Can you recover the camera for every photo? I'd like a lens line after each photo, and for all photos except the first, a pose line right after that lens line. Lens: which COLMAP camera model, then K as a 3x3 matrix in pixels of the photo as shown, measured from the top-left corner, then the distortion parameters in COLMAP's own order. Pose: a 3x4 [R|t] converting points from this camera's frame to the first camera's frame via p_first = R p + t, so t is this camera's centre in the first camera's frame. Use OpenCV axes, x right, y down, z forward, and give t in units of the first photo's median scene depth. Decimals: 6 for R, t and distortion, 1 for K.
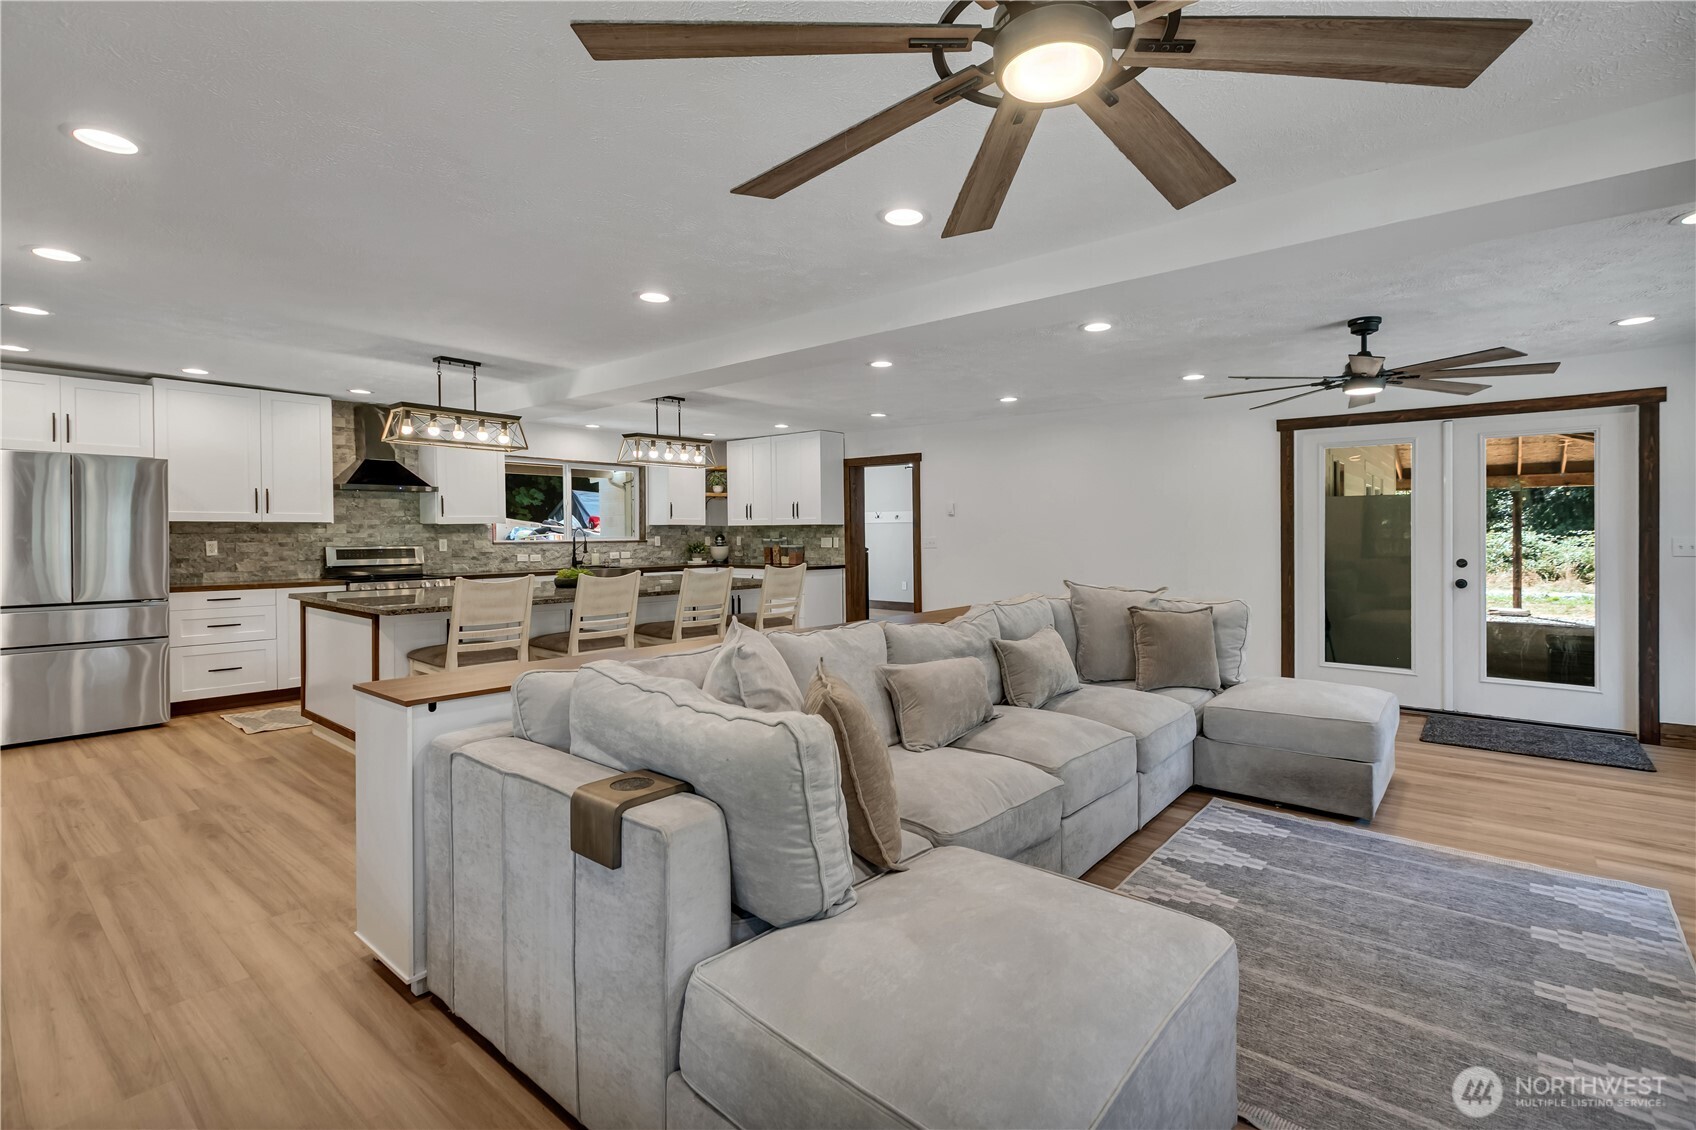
lens RADIAL K [[776.7, 0, 858.4], [0, 776.7, 543.6], [0, 0, 1]] dist [0.004571, -0.003339]
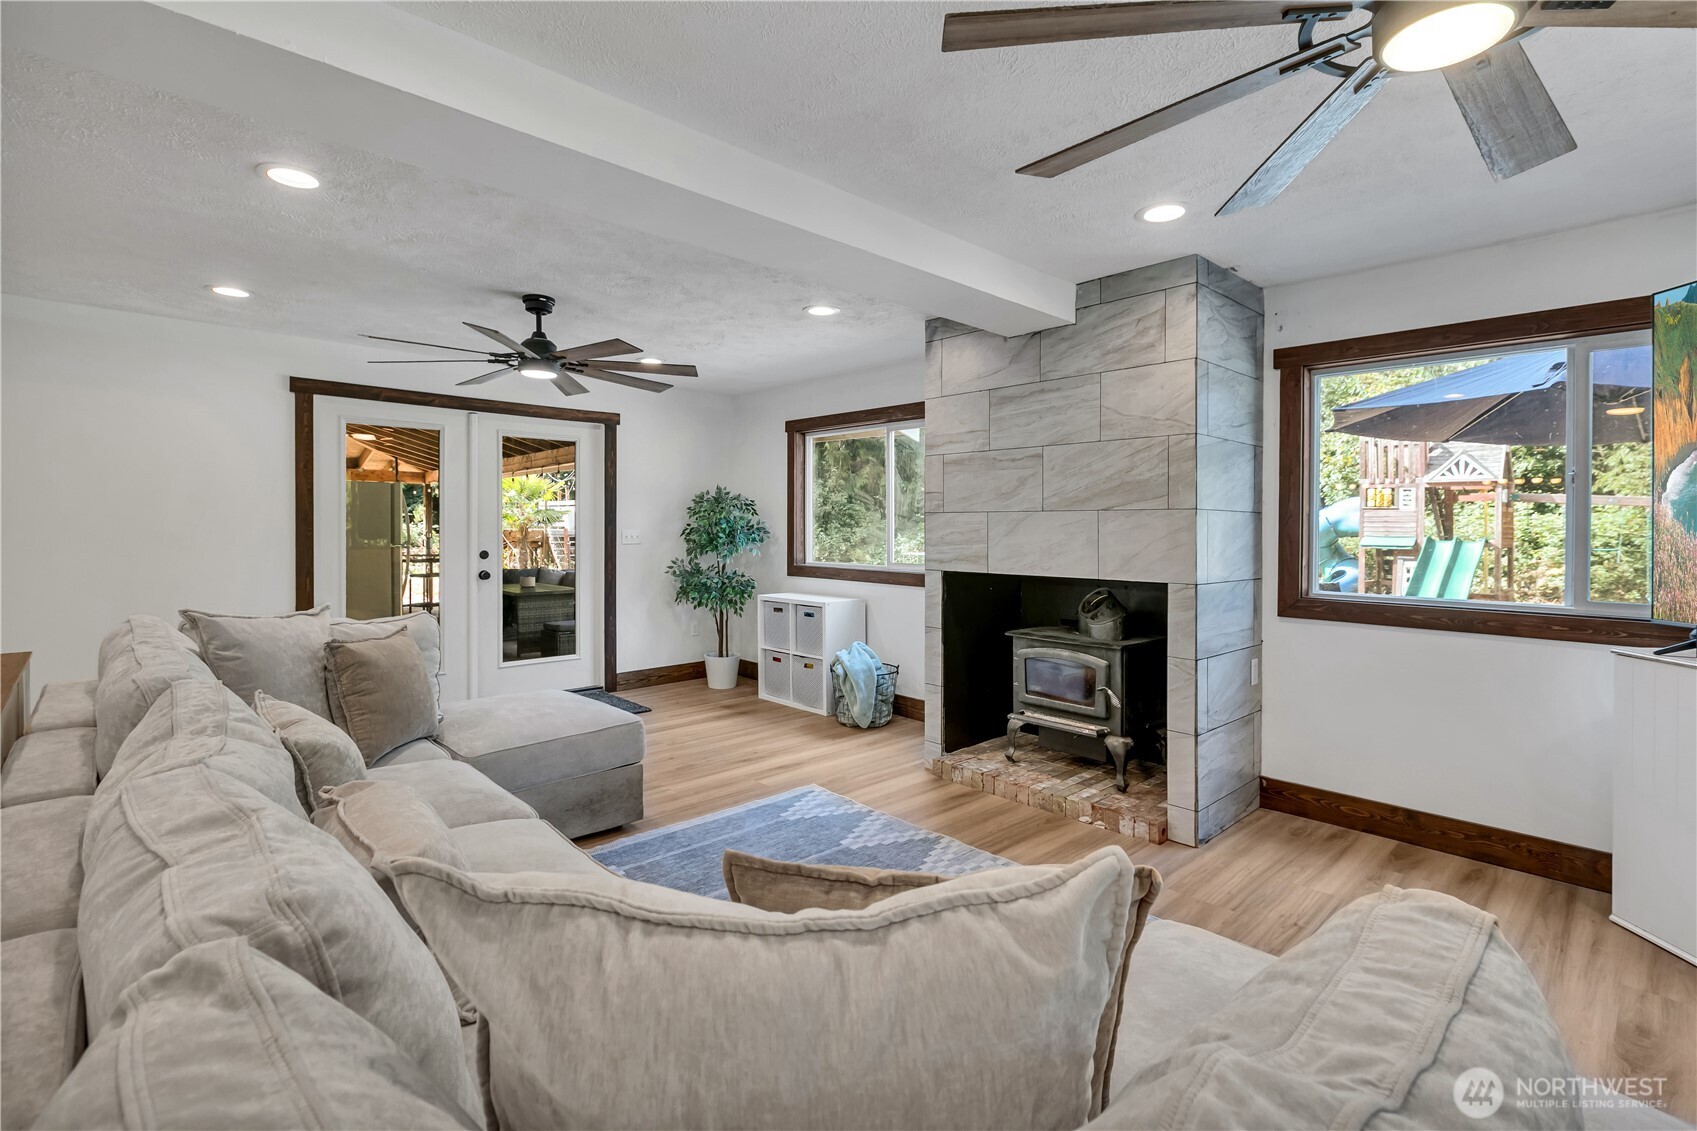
lens RADIAL K [[777.2, 0, 878.9], [0, 777.2, 534.2], [0, 0, 1]] dist [0.004571, -0.003339]
pose [[0.114084, -0.006482, 0.993450, -0.137153], [0.002149, 0.999978, 0.006278, -0.005596], [-0.993469, 0.001419, 0.114096, 0.288164]]
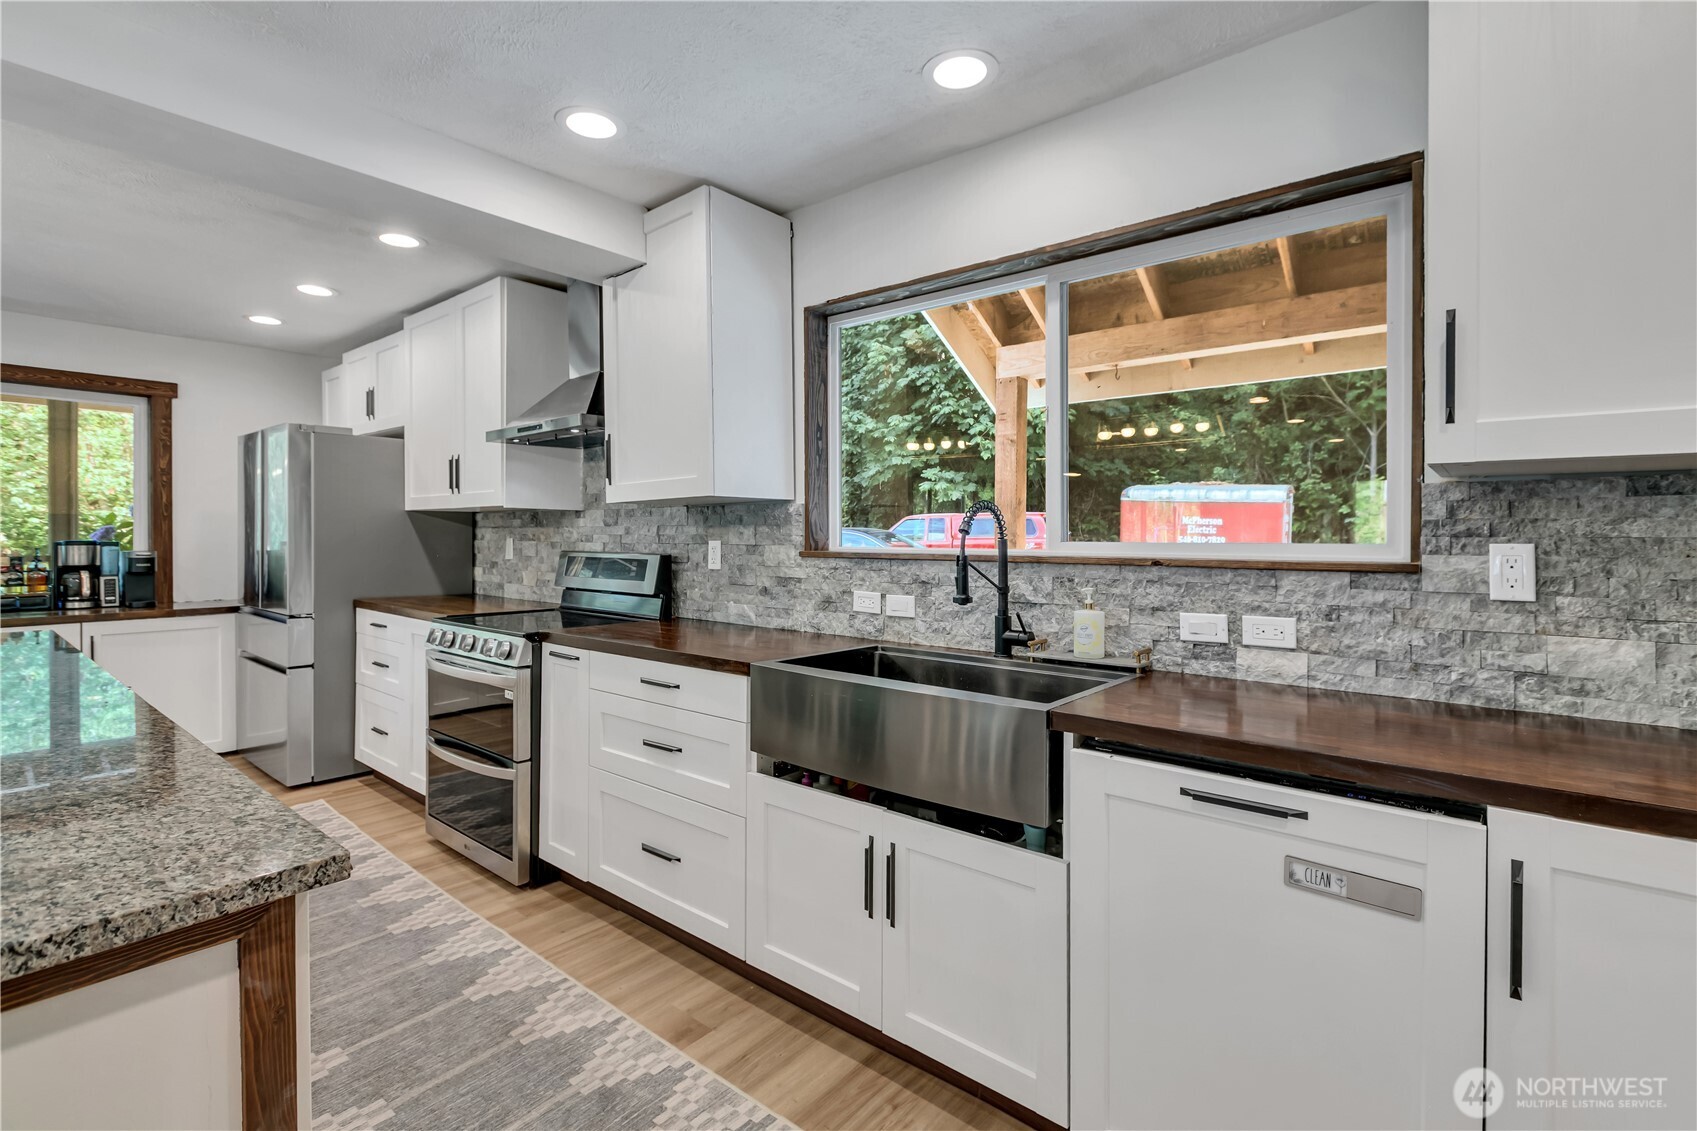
lens RADIAL K [[777.2, 0, 866.1], [0, 777.2, 534.3], [0, 0, 1]] dist [0.004571, -0.003339]
pose [[-0.003412, 0.001559, -0.999993, -0.134091], [-0.018244, 0.999832, 0.001621, -0.013267], [0.999828, 0.018249, -0.003383, 1.264136]]
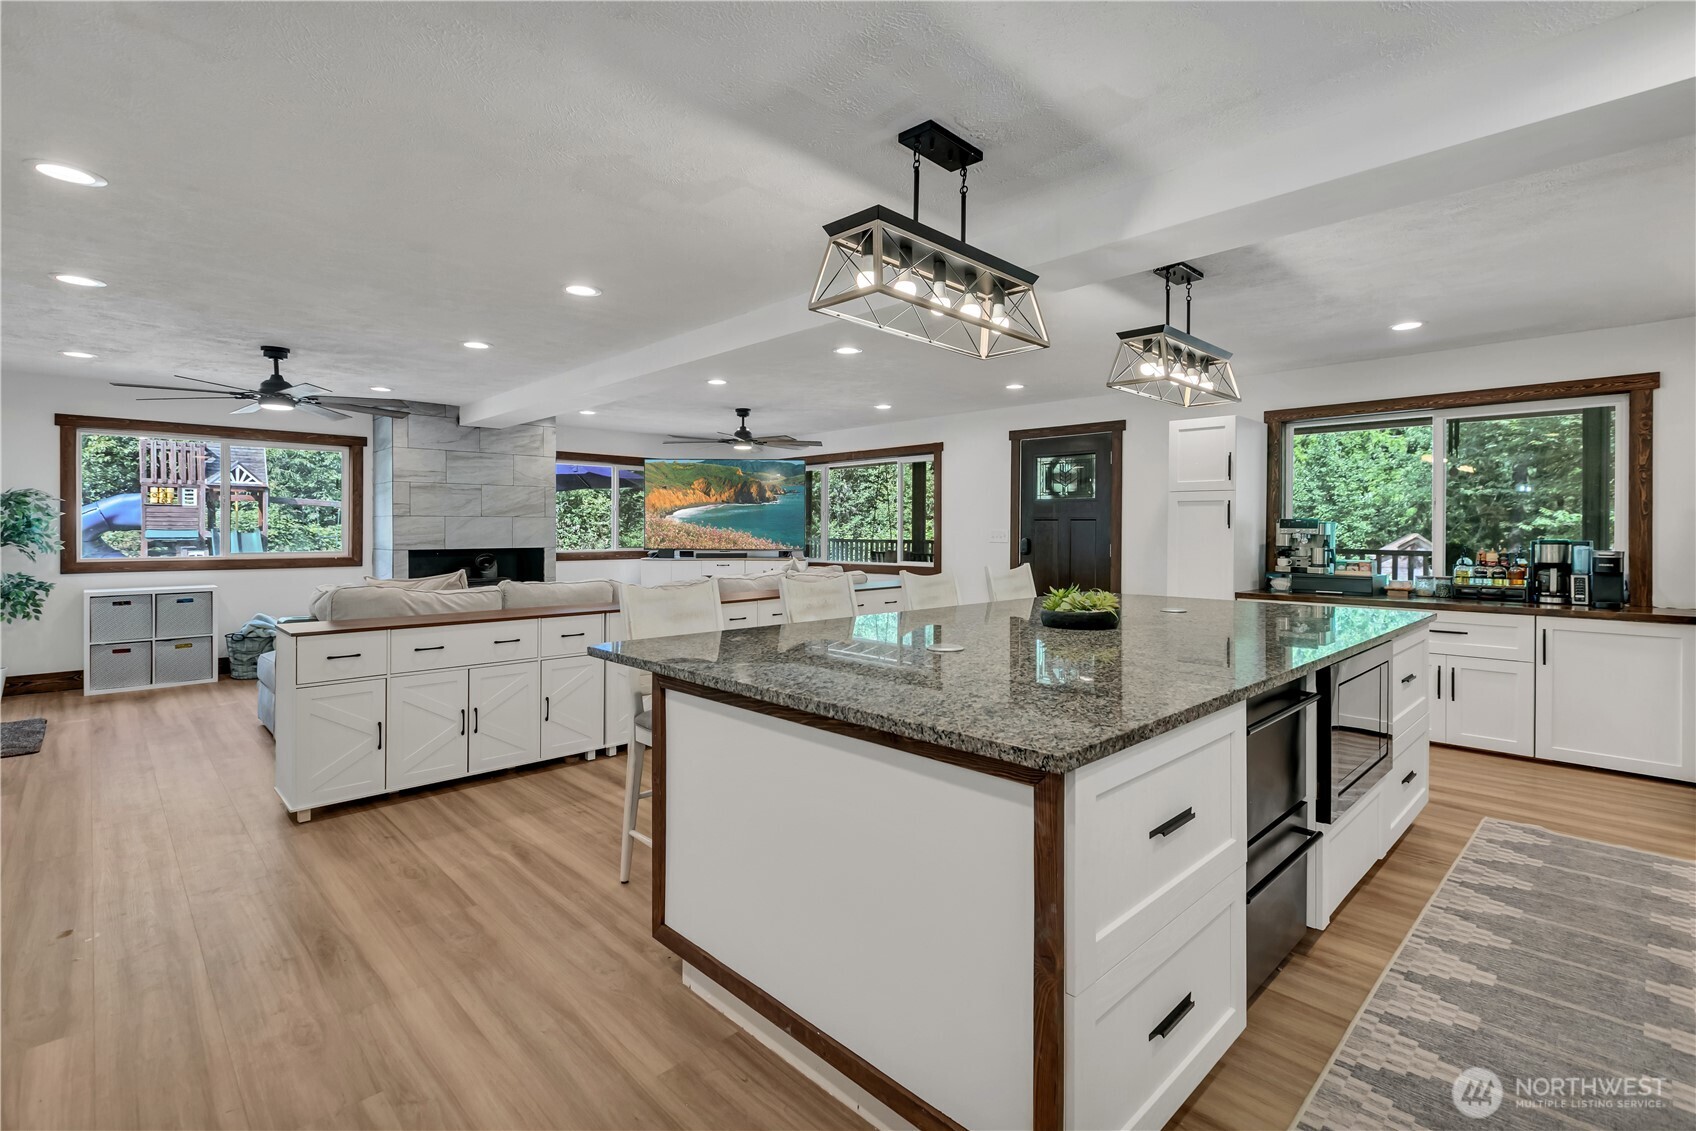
lens RADIAL K [[776.7, 0, 854.3], [0, 776.7, 525.3], [0, 0, 1]] dist [0.004571, -0.003339]
pose [[-0.993916, -0.000047, 0.110137, -0.240567], [0.000703, 0.999977, 0.006771, -0.013305], [-0.110135, 0.006807, -0.993893, 1.367192]]
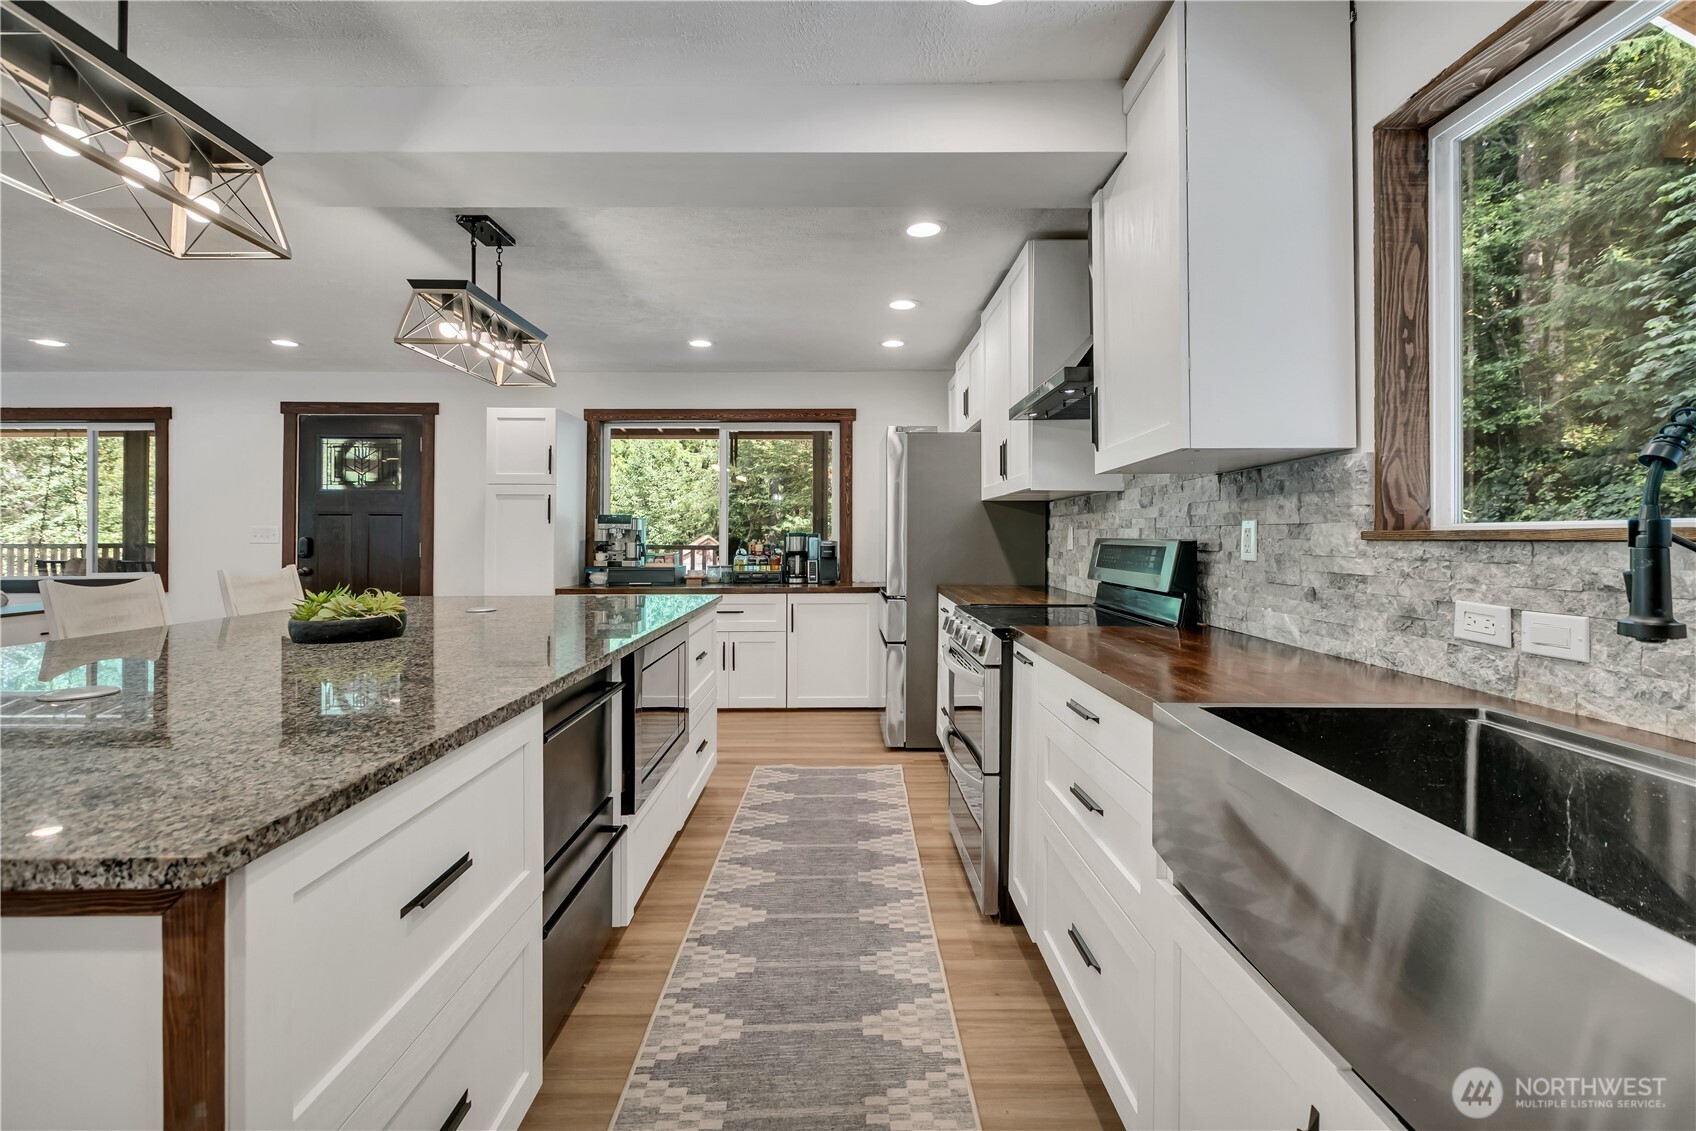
lens RADIAL K [[776.7, 0, 851.1], [0, 776.7, 535.8], [0, 0, 1]] dist [0.004571, -0.003339]
pose [[-0.766924, 0.004741, -0.641721, -0.269663], [-0.004760, 0.999903, 0.013076, -0.003235], [0.641721, 0.013083, -0.766827, 1.317382]]
